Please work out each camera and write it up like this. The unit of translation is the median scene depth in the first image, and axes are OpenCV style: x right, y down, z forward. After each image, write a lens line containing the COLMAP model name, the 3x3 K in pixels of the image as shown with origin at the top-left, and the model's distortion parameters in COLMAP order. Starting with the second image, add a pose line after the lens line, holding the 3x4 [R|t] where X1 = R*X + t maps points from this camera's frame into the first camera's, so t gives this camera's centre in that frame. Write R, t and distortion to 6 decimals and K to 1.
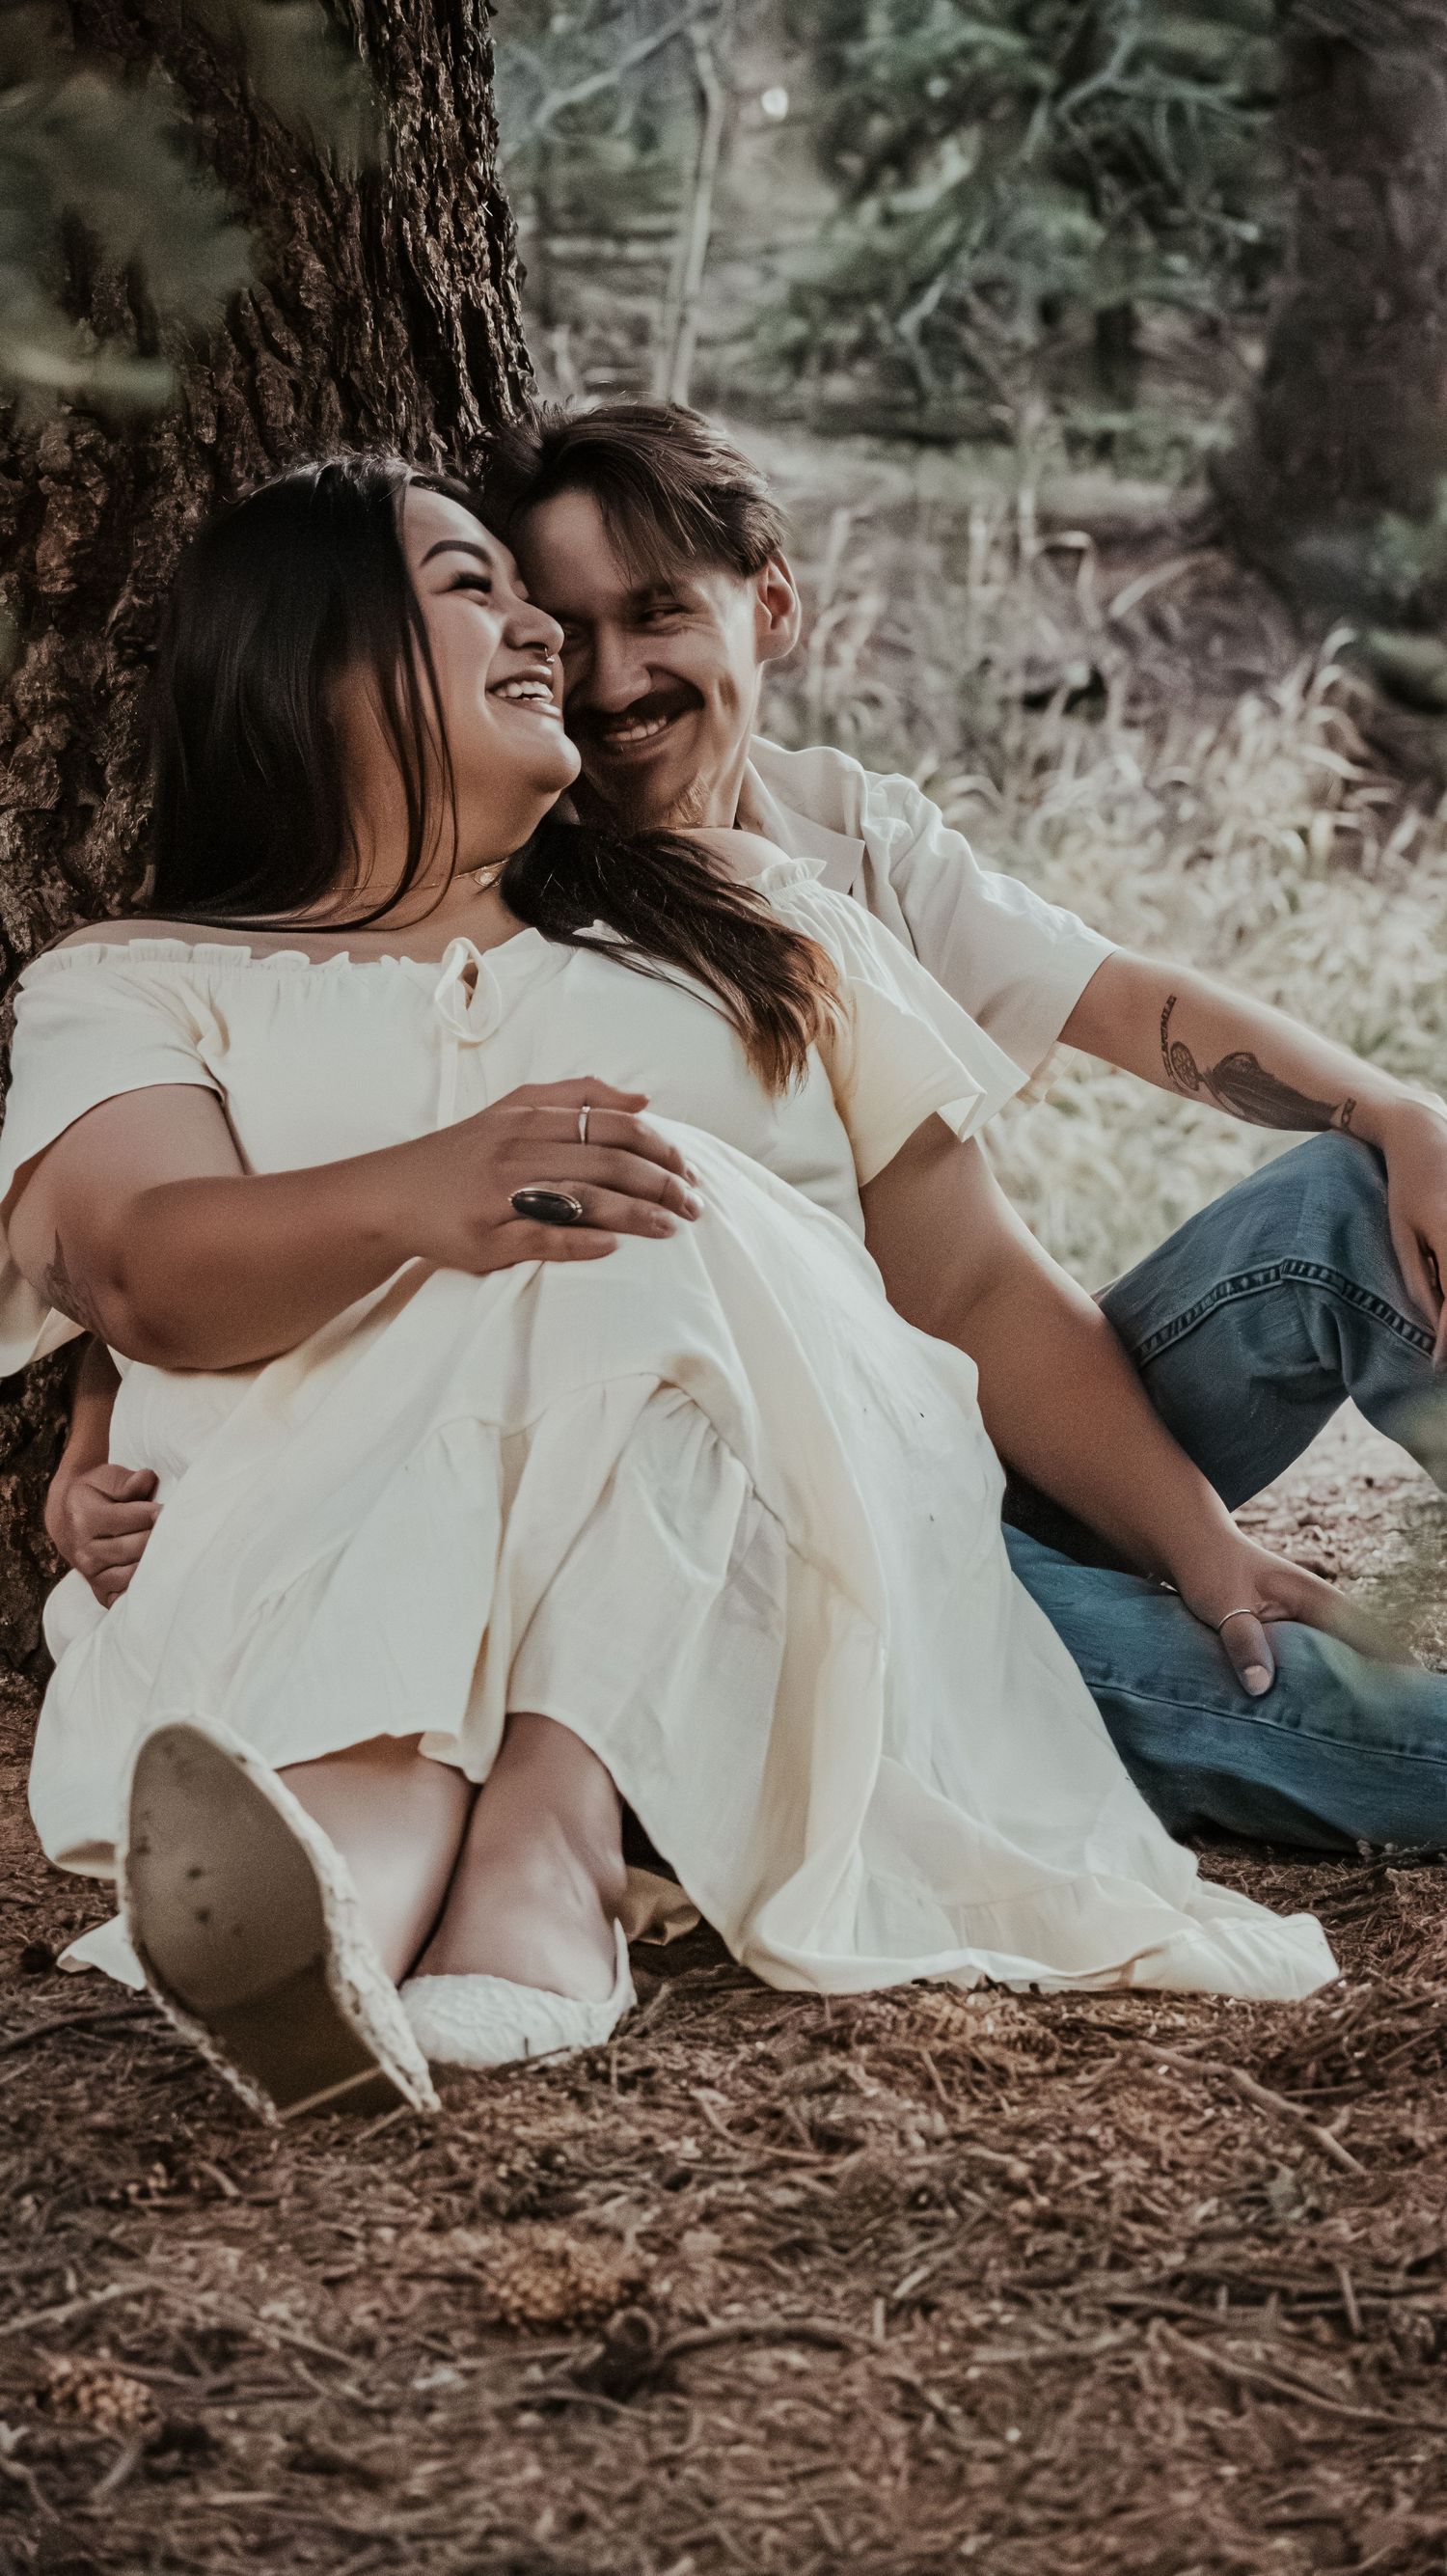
lens RADIAL K [[8950.1, 0, 721.7], [0, 8950.1, 1279.9], [0, 0, 1]] dist [0.313210, 0.000000]
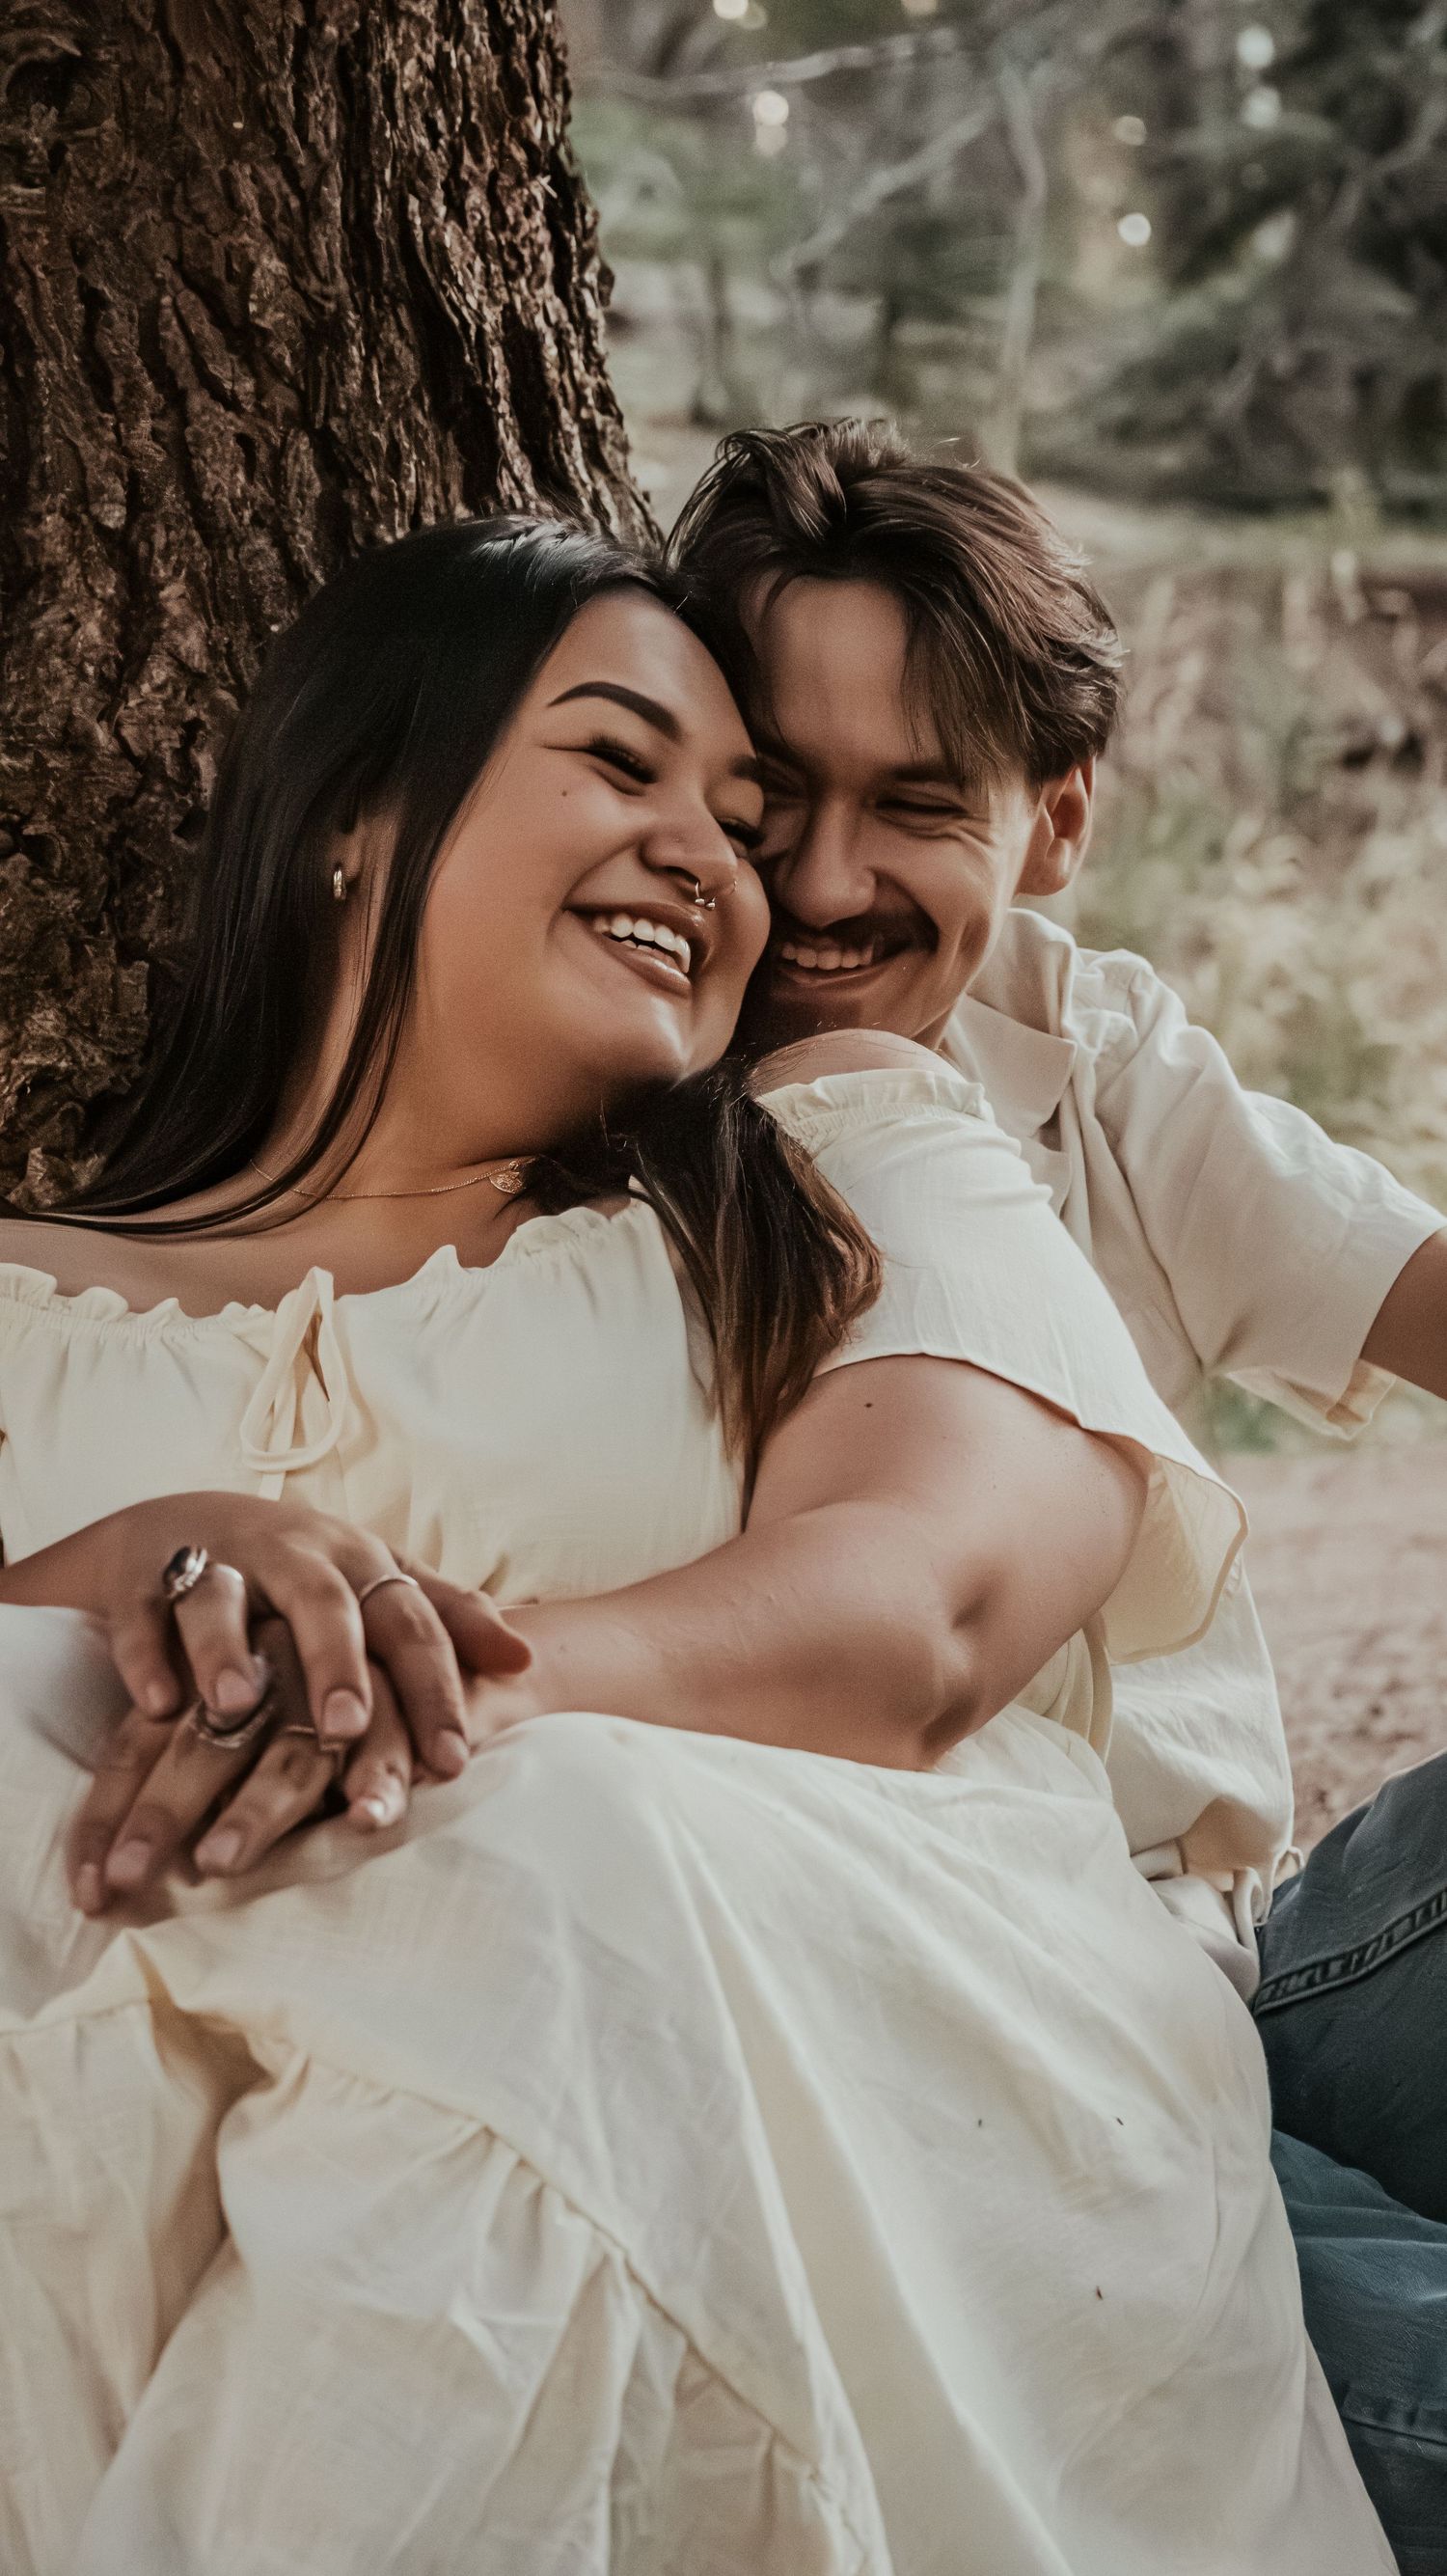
lens RADIAL K [[7412.4, 0, 715.5], [0, 7412.4, 1312.1], [0, 0, 1]] dist [0.165178, 0.000000]
pose [[0.998602, -0.009456, -0.052000, 0.016581], [0.010171, 0.999857, 0.013499, -0.039568], [0.051865, -0.014009, 0.998556, 0.425765]]
